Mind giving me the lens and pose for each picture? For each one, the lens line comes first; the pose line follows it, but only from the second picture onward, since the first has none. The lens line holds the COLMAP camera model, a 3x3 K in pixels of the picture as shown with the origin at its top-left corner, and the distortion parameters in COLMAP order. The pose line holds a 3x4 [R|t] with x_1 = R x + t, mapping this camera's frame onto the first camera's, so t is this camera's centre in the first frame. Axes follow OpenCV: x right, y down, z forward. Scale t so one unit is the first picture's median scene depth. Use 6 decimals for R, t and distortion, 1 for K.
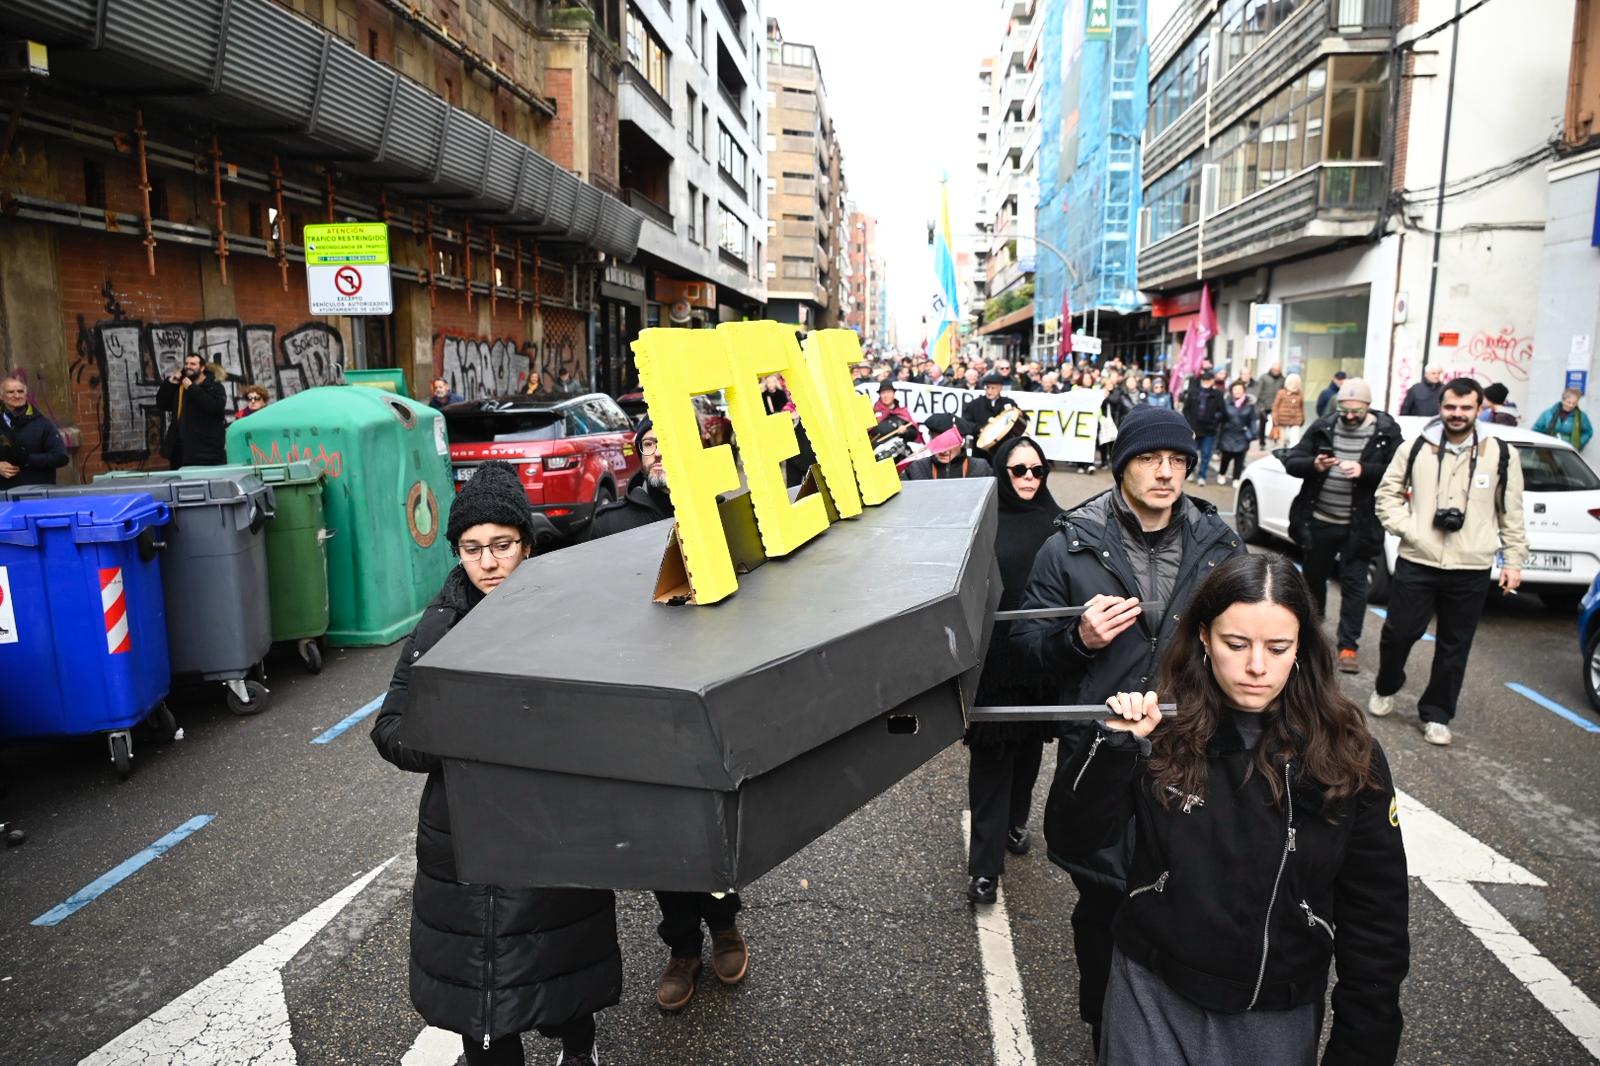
lens RADIAL K [[1101.3, 0, 800.0], [0, 1101.3, 533.0], [0, 0, 1]] dist [0.005021, 0.006661]
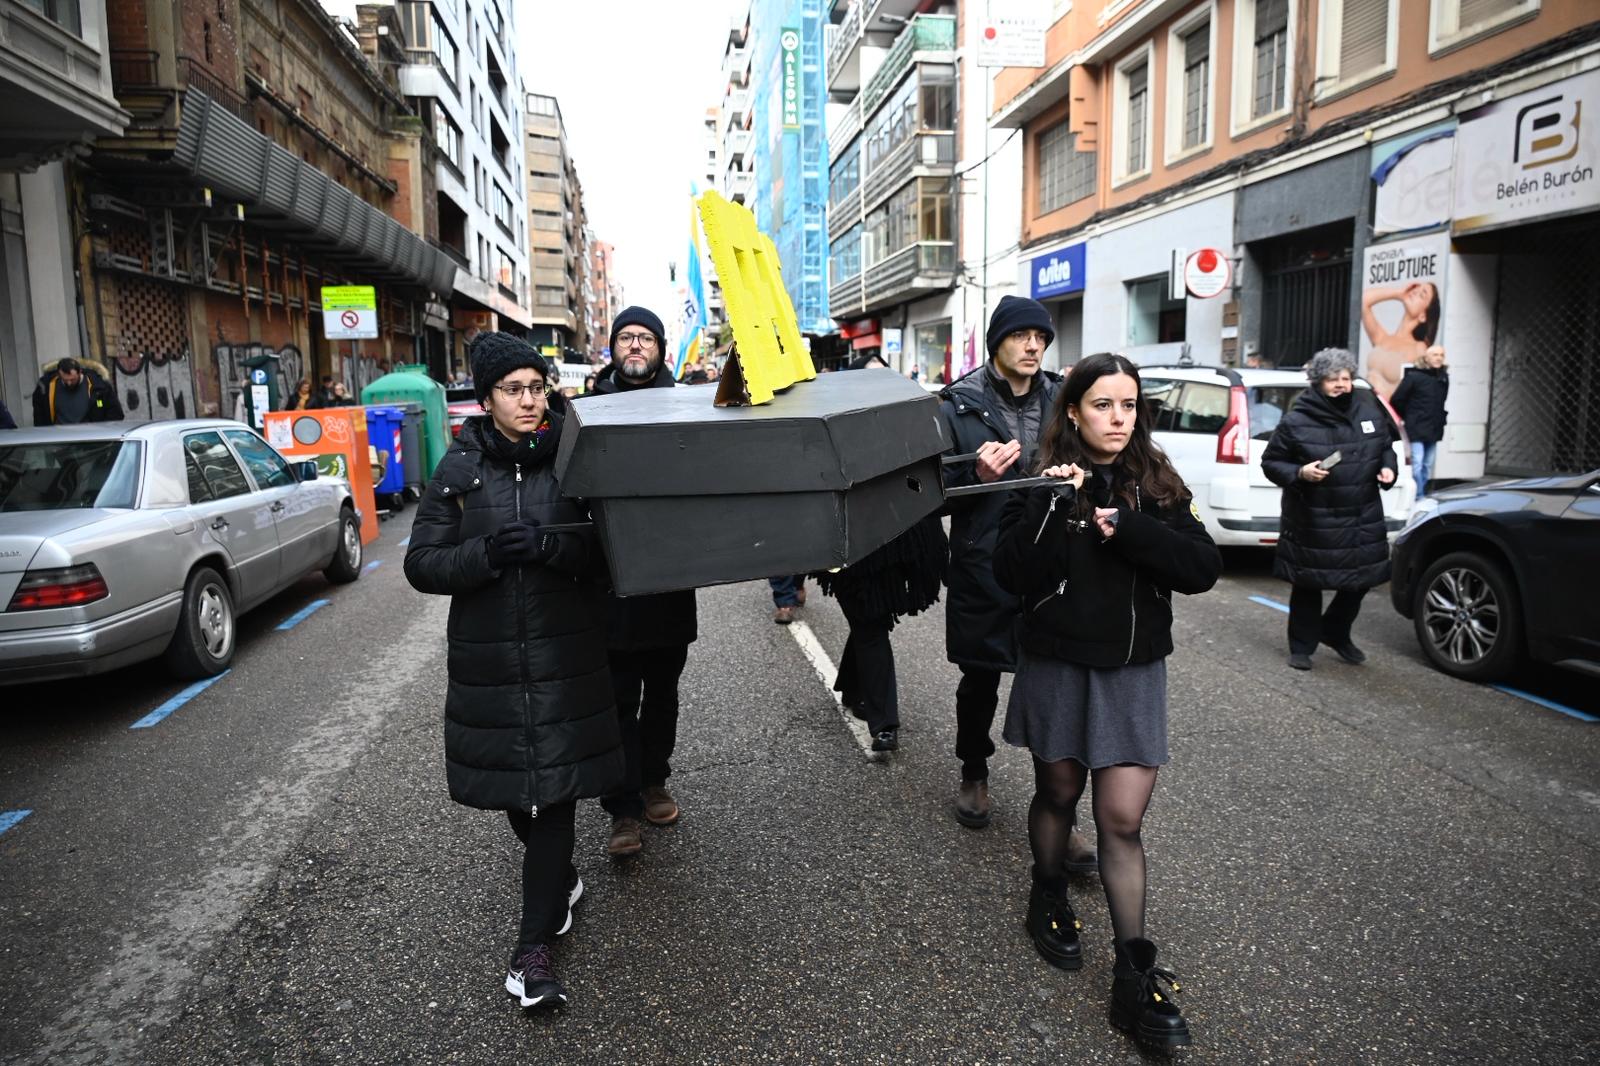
lens RADIAL K [[1101.3, 0, 800.0], [0, 1101.3, 533.0], [0, 0, 1]] dist [0.005021, 0.006661]
pose [[0.973039, -0.045933, 0.226021, -0.045967], [0.050547, 0.998614, -0.014667, 0.060428], [-0.225034, 0.025696, 0.974012, -0.301581]]
